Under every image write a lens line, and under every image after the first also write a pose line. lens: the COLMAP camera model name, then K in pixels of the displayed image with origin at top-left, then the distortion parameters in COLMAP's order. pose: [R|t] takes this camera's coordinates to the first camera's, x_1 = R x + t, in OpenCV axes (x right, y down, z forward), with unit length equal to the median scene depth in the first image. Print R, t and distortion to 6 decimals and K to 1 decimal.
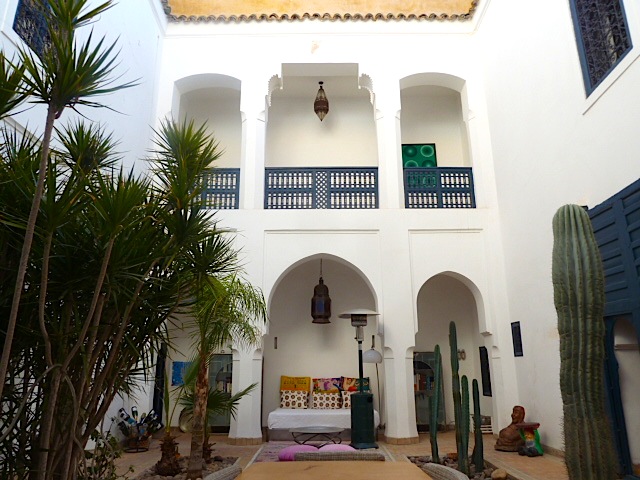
lens RADIAL K [[480.7, 0, 320.0], [0, 480.7, 240.0], [0, 0, 1]] dist [-0.032247, 0.005261]
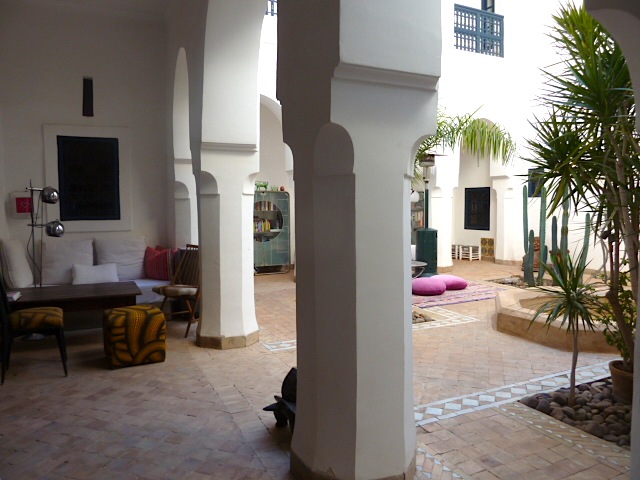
lens RADIAL K [[480.7, 0, 320.0], [0, 480.7, 240.0], [0, 0, 1]] dist [-0.032247, 0.005261]
pose [[0.894482, -0.035752, 0.445672, -0.495895], [-0.112324, 0.946860, 0.301397, 0.038713], [-0.432764, -0.319654, 0.842933, 0.158676]]
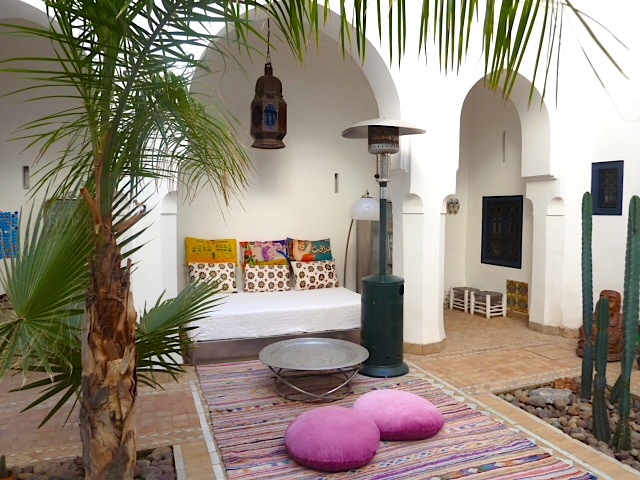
lens RADIAL K [[480.7, 0, 320.0], [0, 480.7, 240.0], [0, 0, 1]] dist [-0.032247, 0.005261]
pose [[0.932668, -0.012204, 0.360528, -0.142788], [-0.103989, 0.947906, 0.301100, 0.101948], [-0.345421, -0.318317, 0.882813, 0.459689]]
